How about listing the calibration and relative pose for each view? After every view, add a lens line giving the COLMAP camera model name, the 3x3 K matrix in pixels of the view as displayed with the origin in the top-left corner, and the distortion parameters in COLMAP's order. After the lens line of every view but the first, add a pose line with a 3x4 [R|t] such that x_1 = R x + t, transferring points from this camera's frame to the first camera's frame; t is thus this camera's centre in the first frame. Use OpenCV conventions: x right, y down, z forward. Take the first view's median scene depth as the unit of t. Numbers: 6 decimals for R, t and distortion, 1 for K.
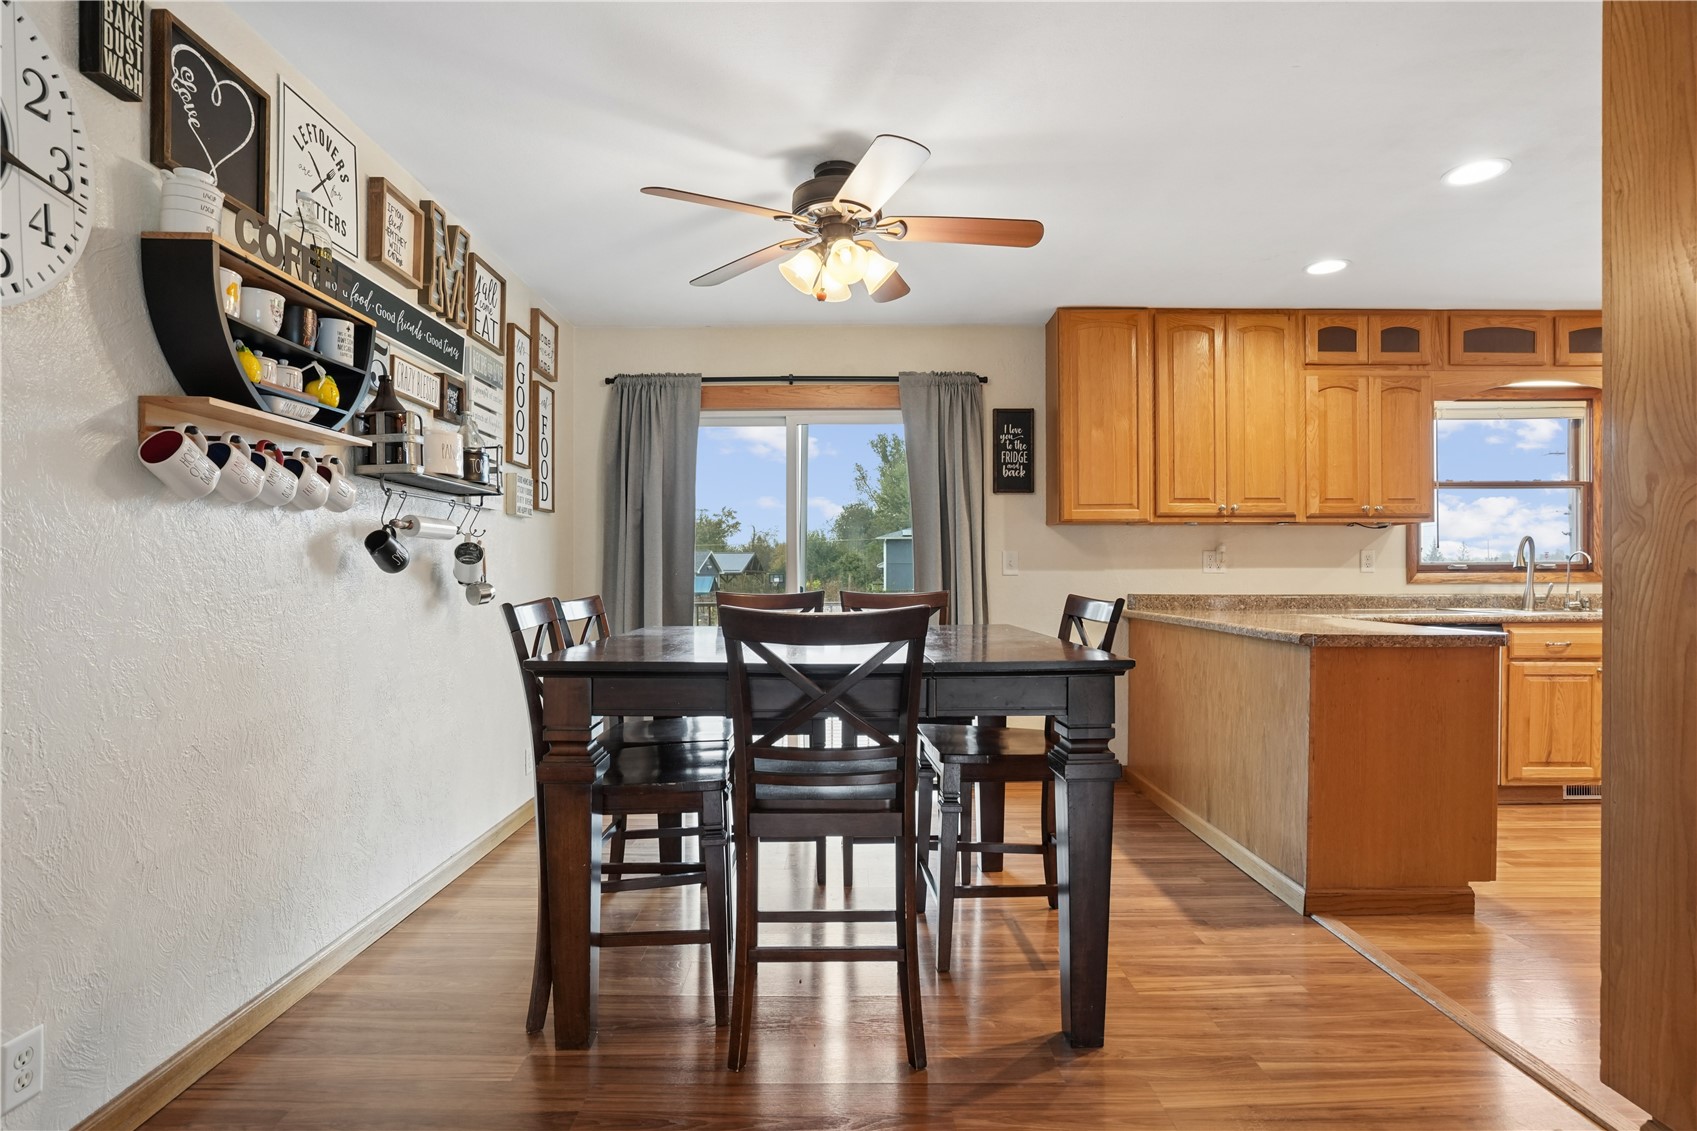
lens RADIAL K [[847.9, 0, 848.9], [0, 847.9, 584.1], [0, 0, 1]] dist [-0.012717, 0.000494]
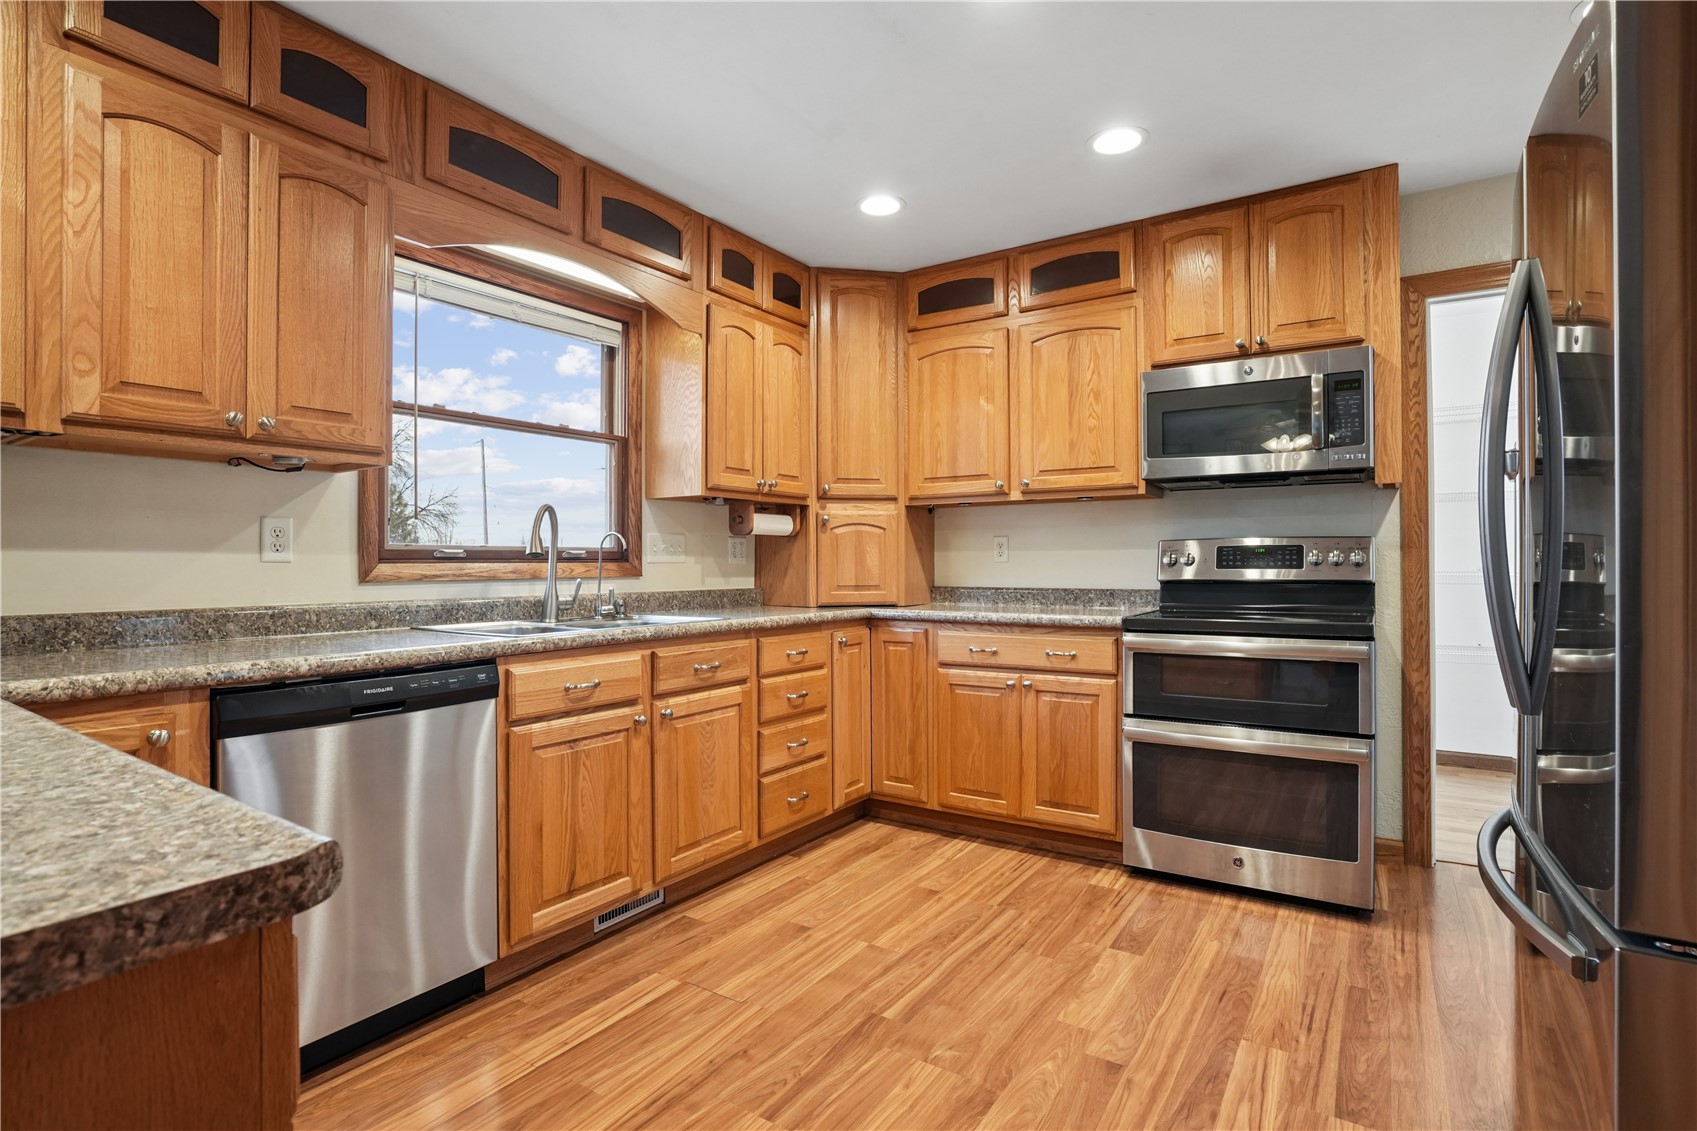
lens RADIAL K [[800.4, 0, 819.5], [0, 800.4, 537.1], [0, 0, 1]] dist [-0.057380, 0.027500]
pose [[0.573156, 0.026467, 0.819019, 0.449052], [0.010893, 0.999144, -0.039911, -0.007214], [-0.819374, 0.031797, 0.572377, 0.507108]]
